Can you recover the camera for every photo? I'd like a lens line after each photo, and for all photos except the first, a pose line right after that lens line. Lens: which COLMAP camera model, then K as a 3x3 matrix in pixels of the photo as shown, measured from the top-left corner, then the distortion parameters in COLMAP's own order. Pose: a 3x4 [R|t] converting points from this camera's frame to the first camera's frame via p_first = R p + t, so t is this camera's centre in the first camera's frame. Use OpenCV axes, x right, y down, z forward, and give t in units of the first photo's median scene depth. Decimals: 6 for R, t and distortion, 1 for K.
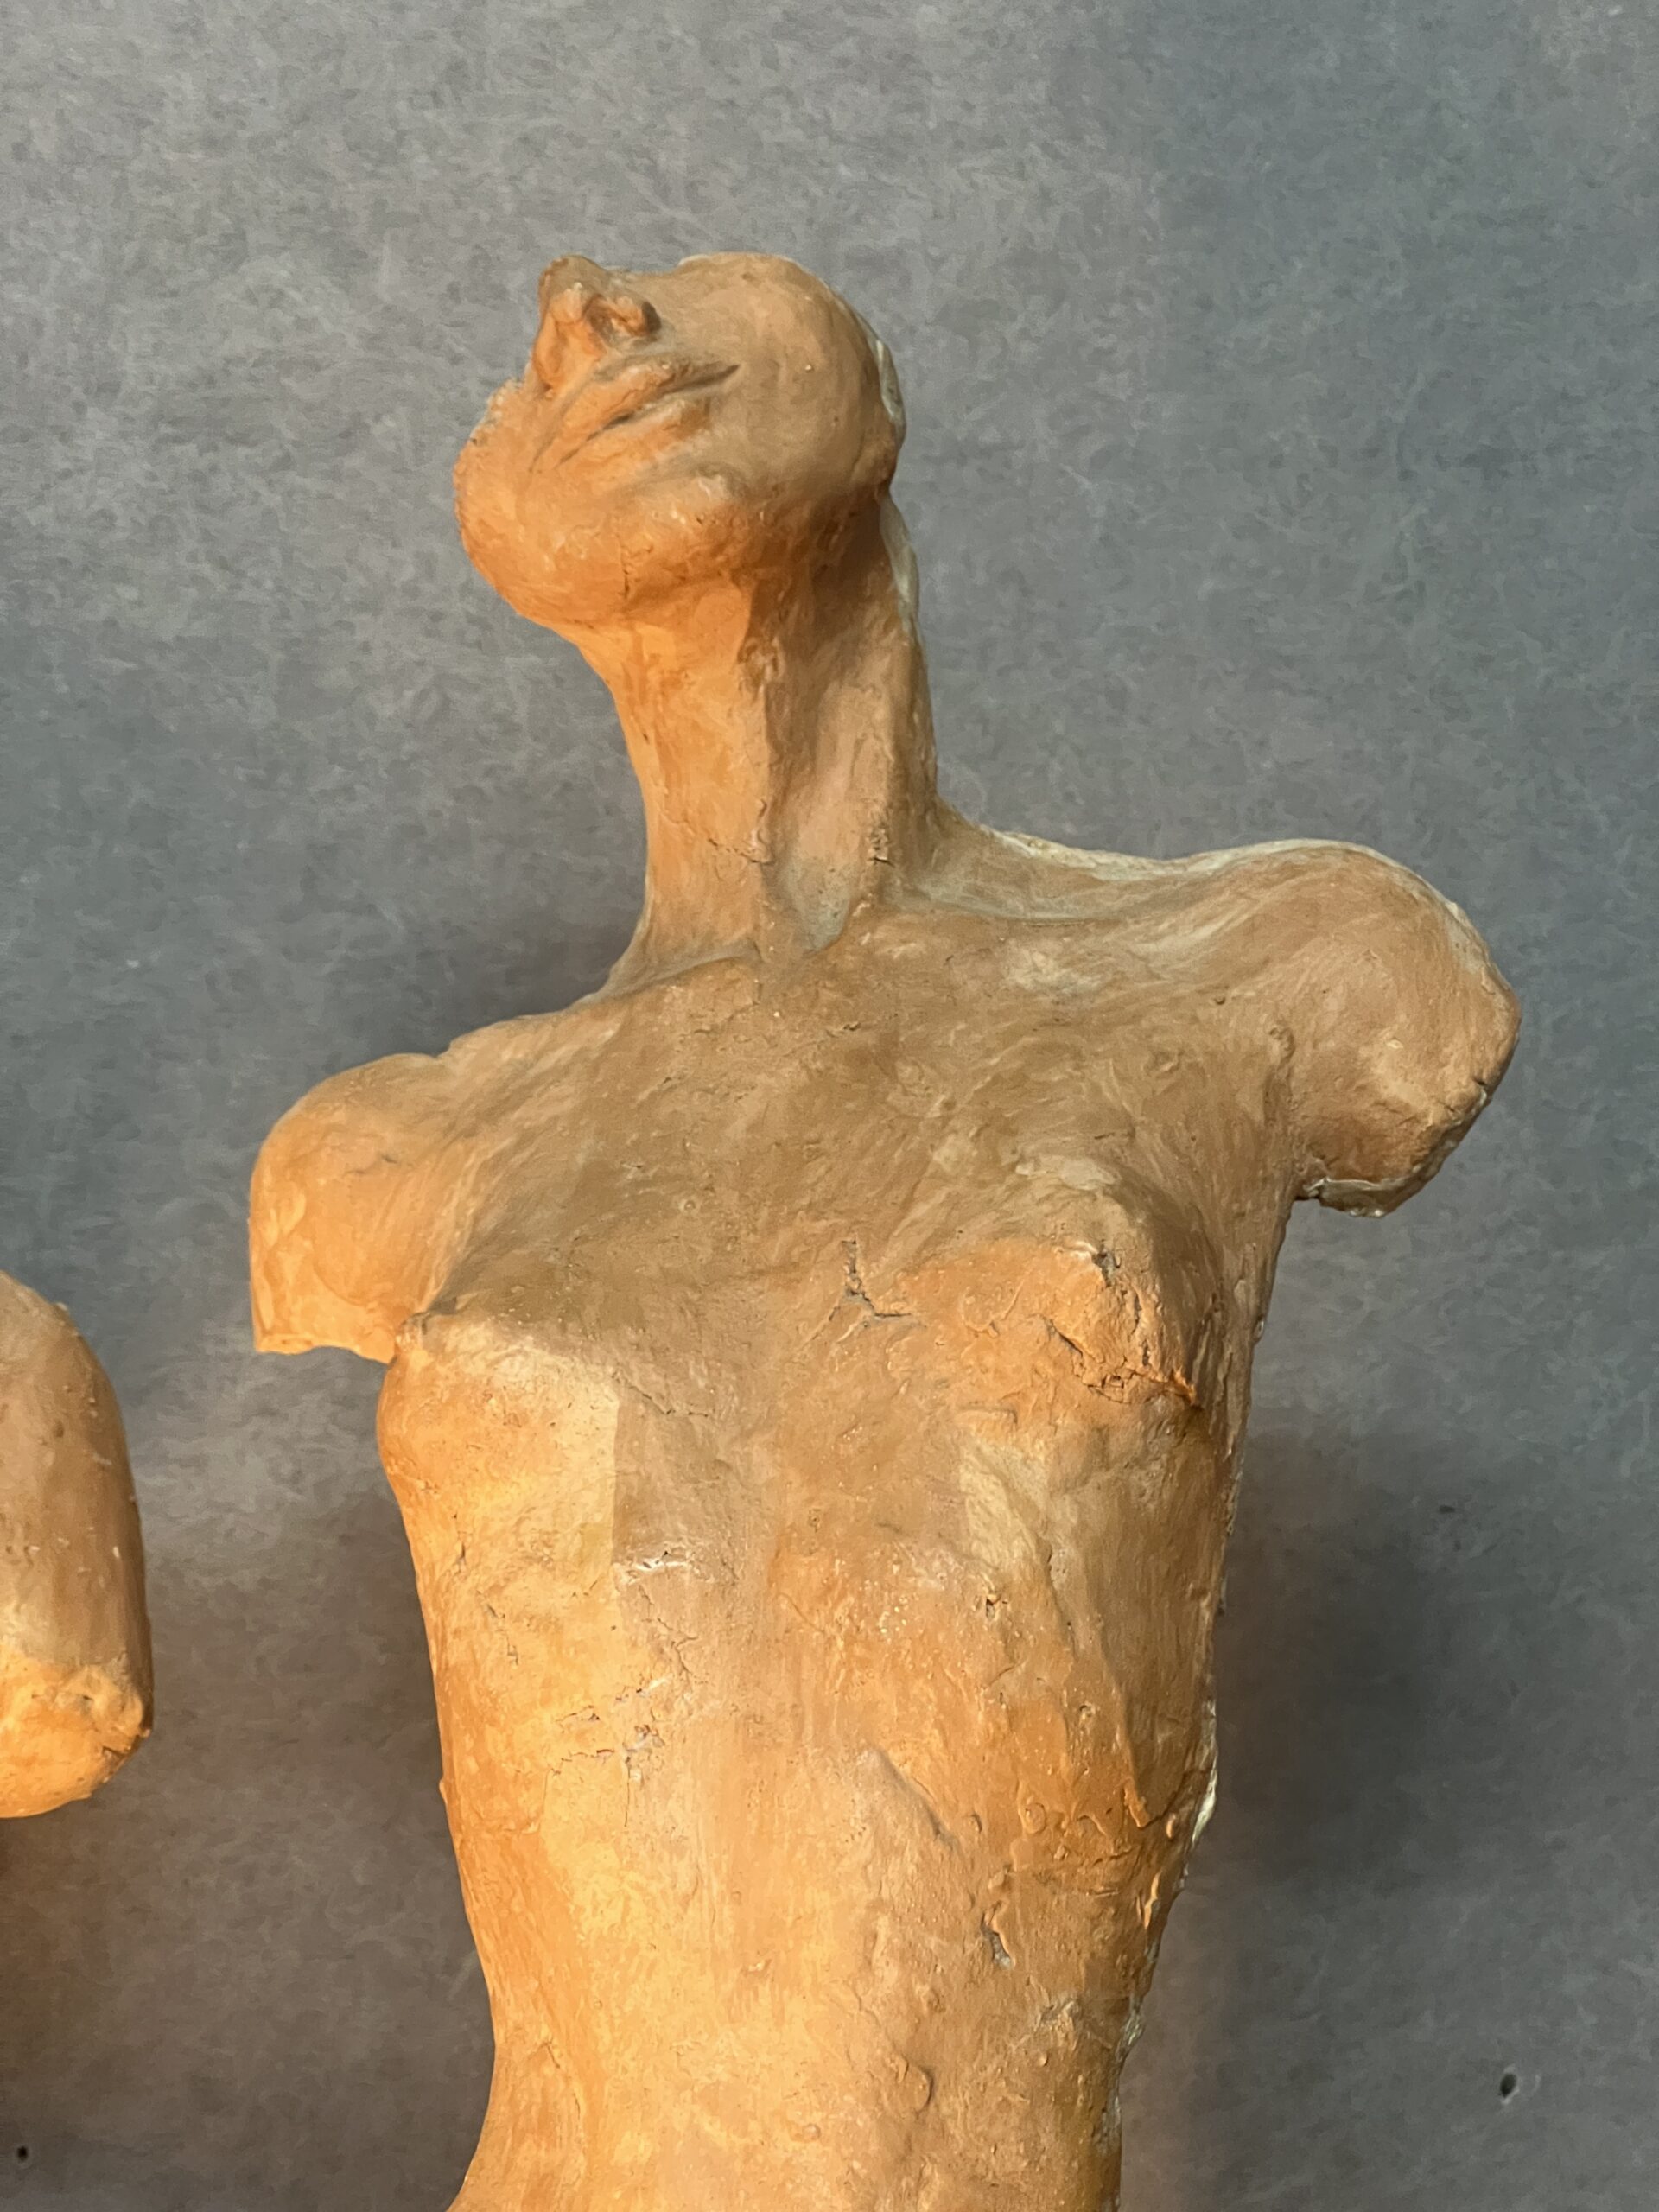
lens RADIAL K [[4679.7, 0, 813.7], [0, 4679.7, 1139.2], [0, 0, 1]] dist [0.112976, 0.000000]
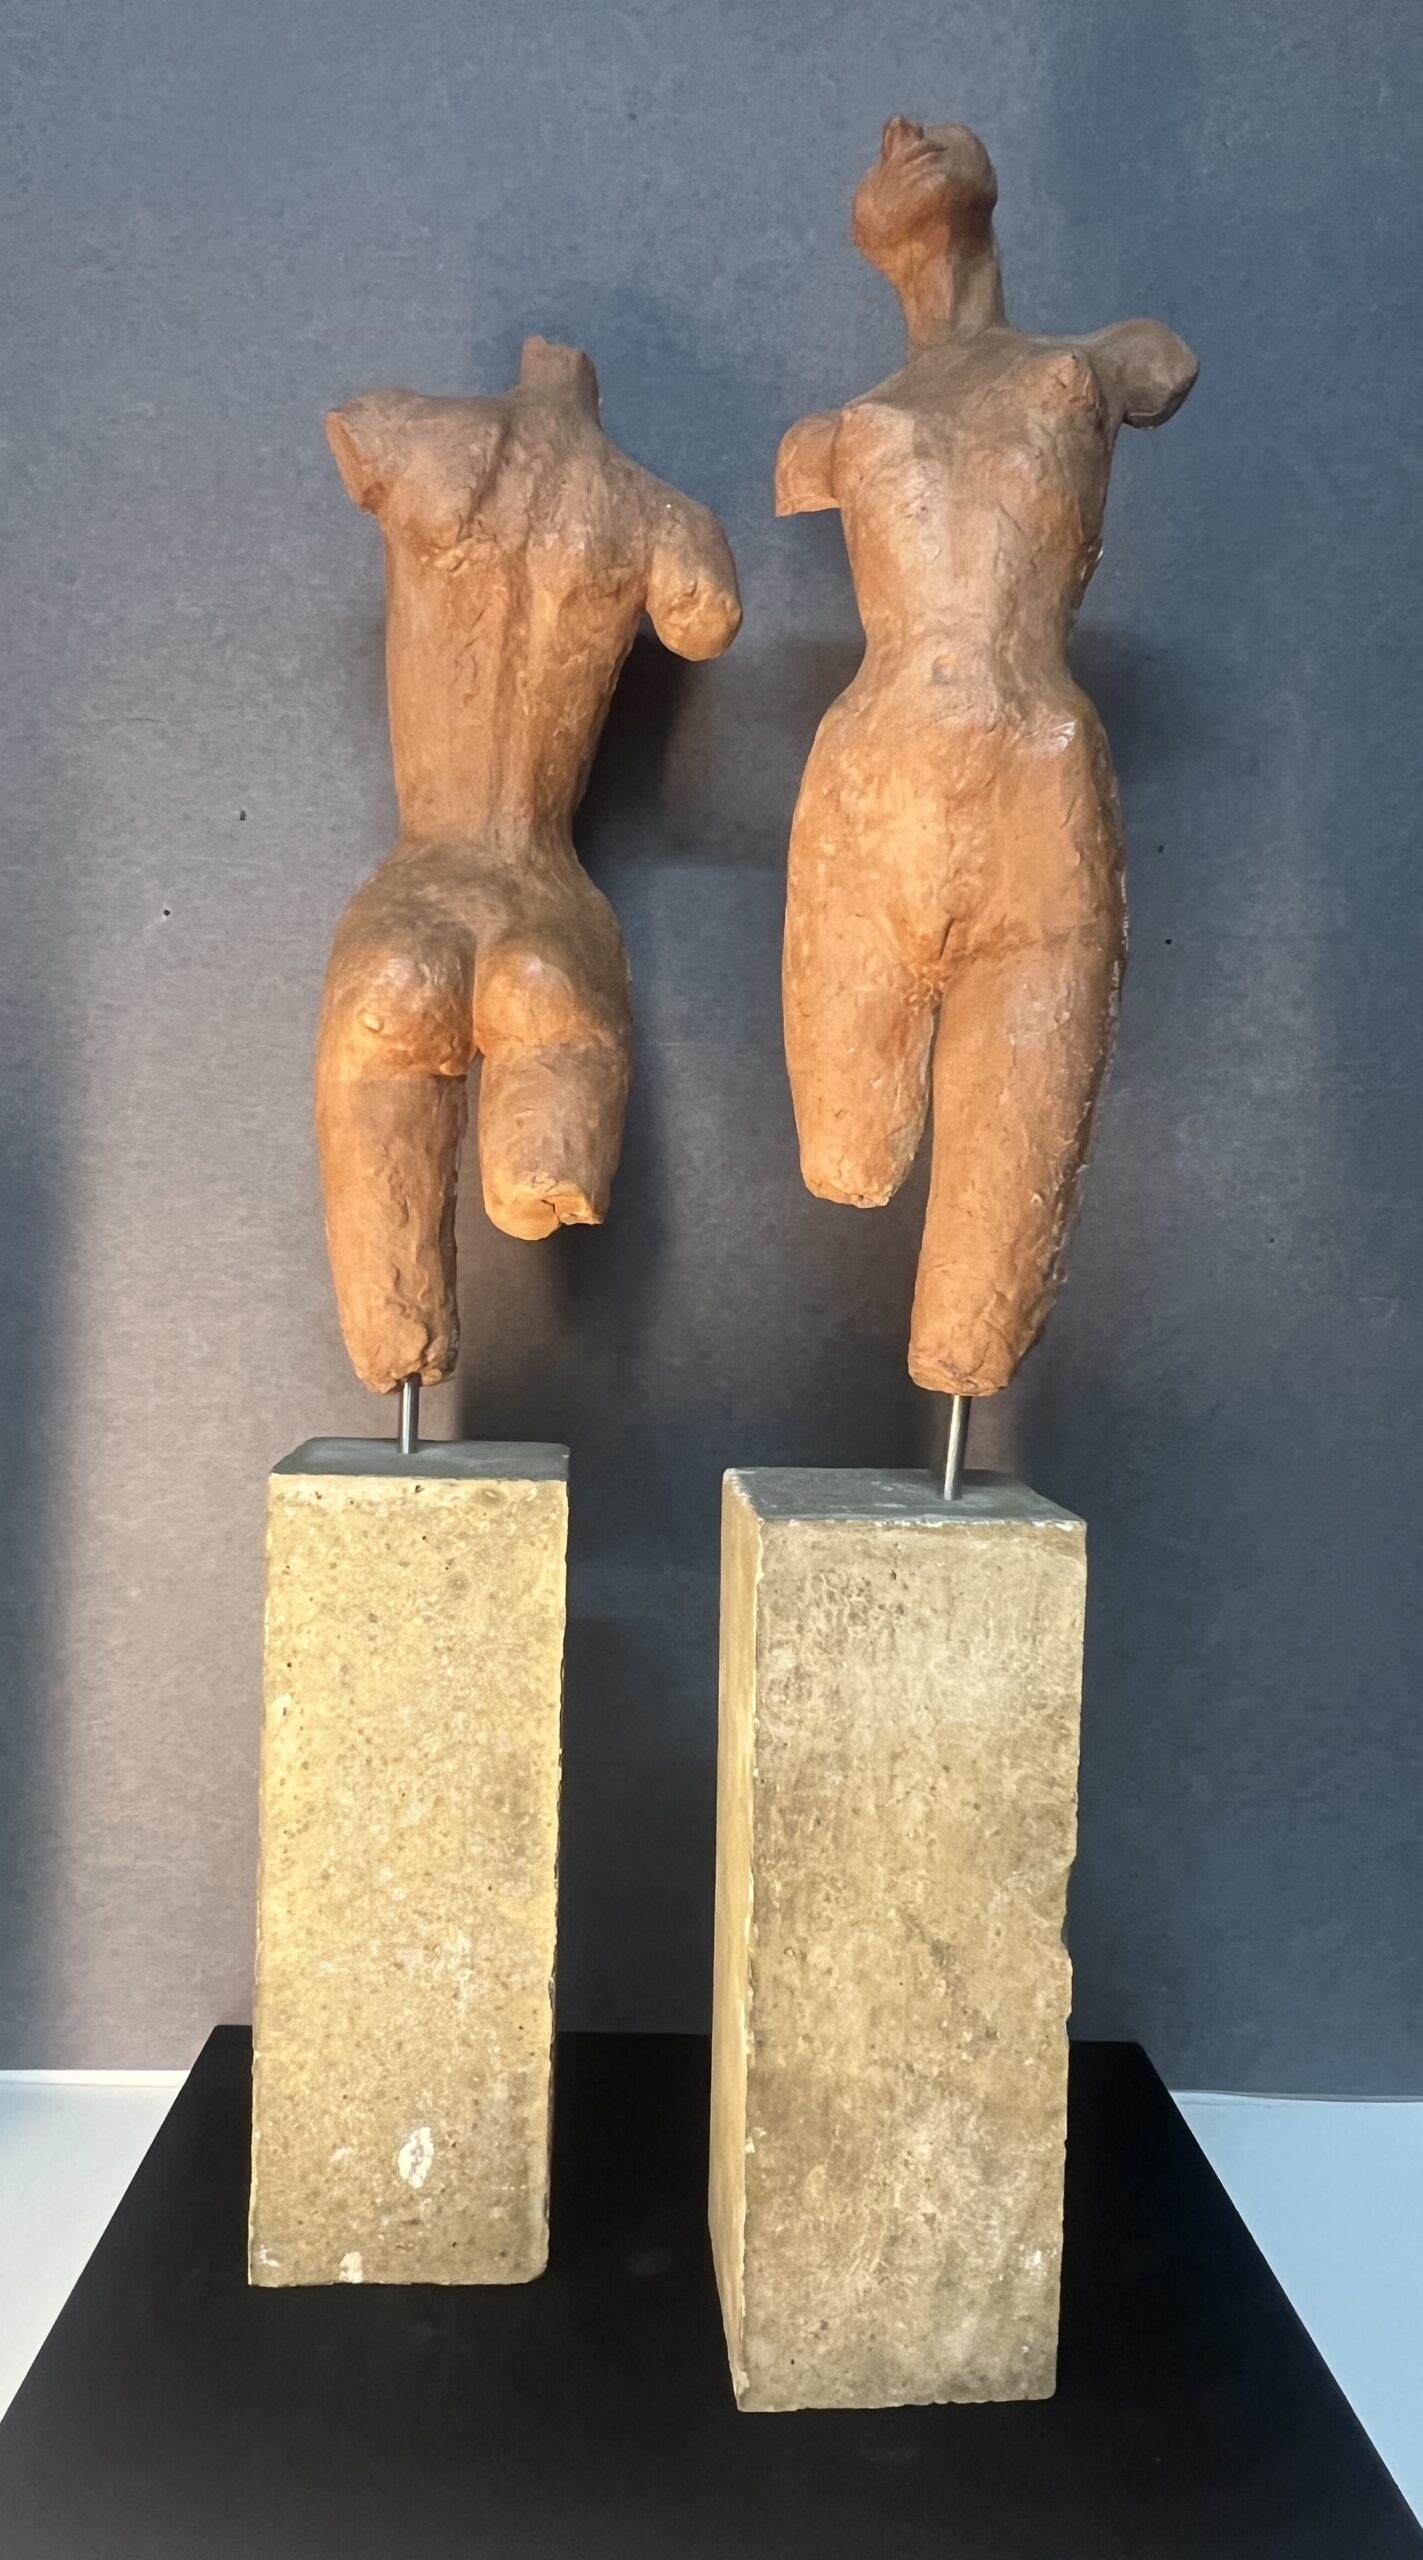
lens RADIAL K [[1624.5, 0, 686.7], [0, 1624.5, 1256.0], [0, 0, 1]] dist [-0.014109, -0.001160]
pose [[0.996527, 0.026286, -0.079010, -0.082942], [-0.022577, 0.998618, 0.047466, 0.505042], [0.080148, -0.045517, 0.995743, -0.100757]]
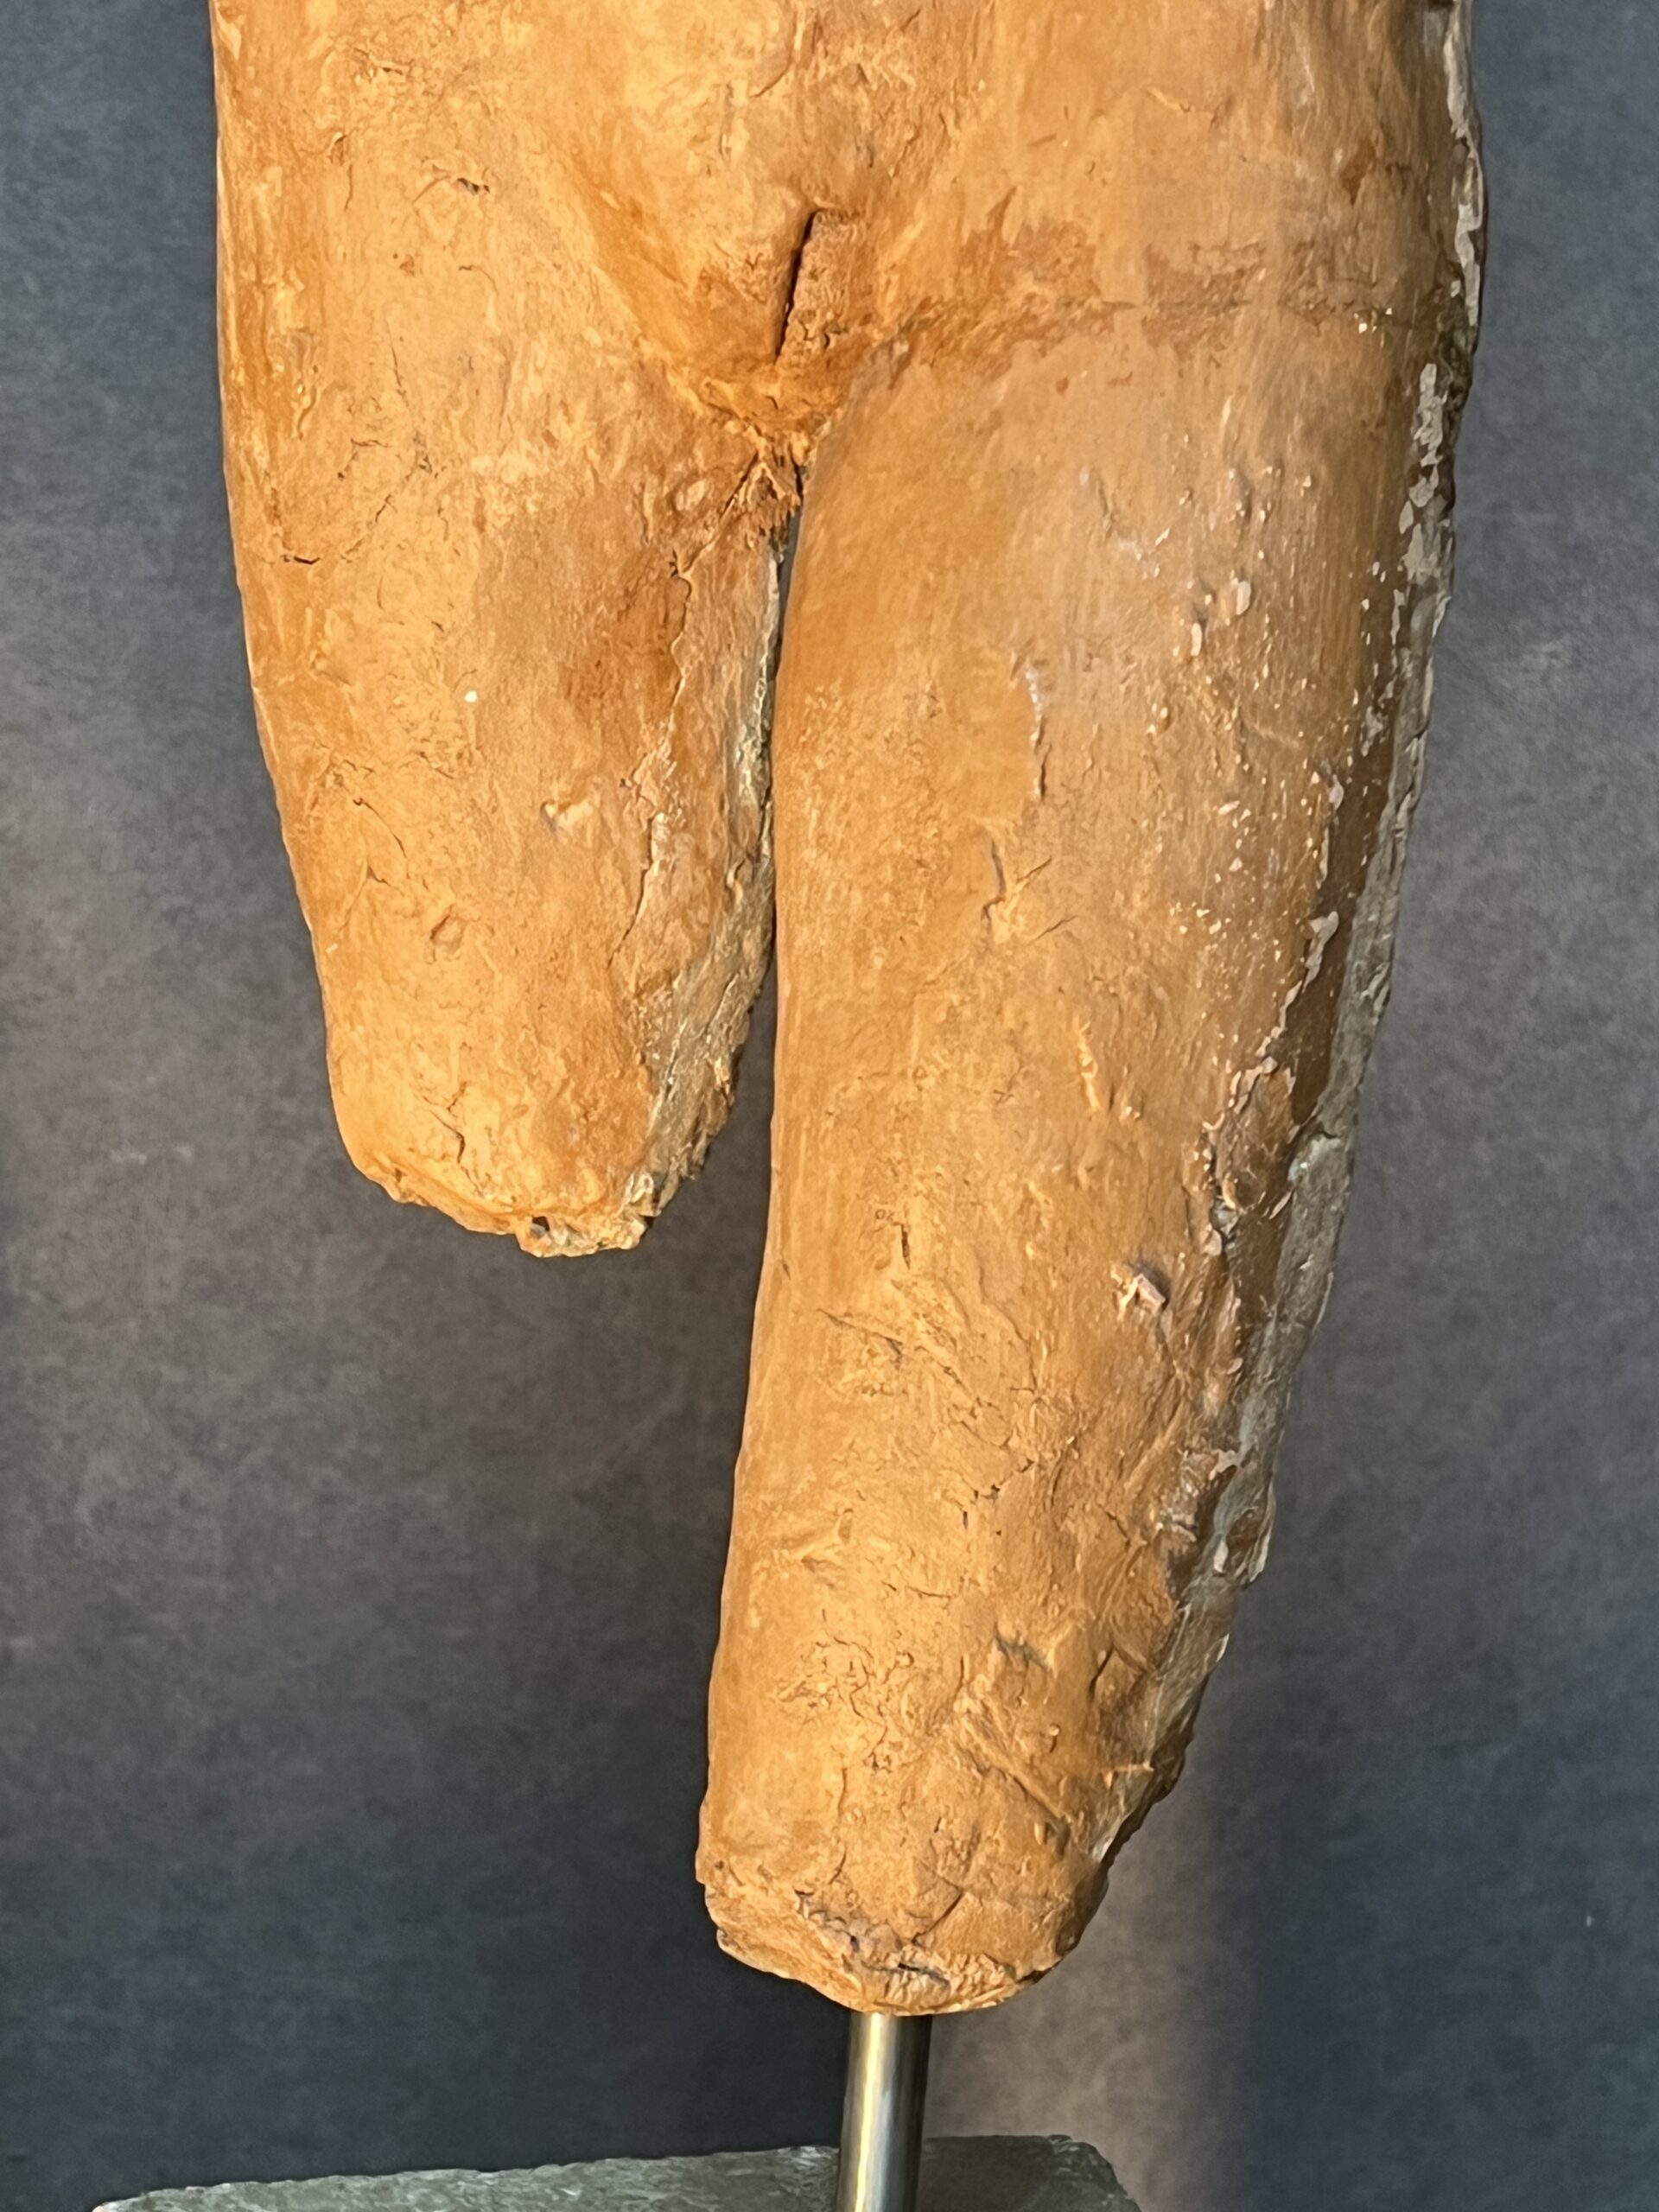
lens RADIAL K [[4679.7, 0, 874.0], [0, 4679.7, 1241.9], [0, 0, 1]] dist [0.112976, 0.000000]
pose [[0.999979, -0.004128, 0.004978, -0.003809], [0.003297, 0.987643, 0.156683, 0.394092], [-0.005563, -0.156663, 0.987636, 0.127655]]
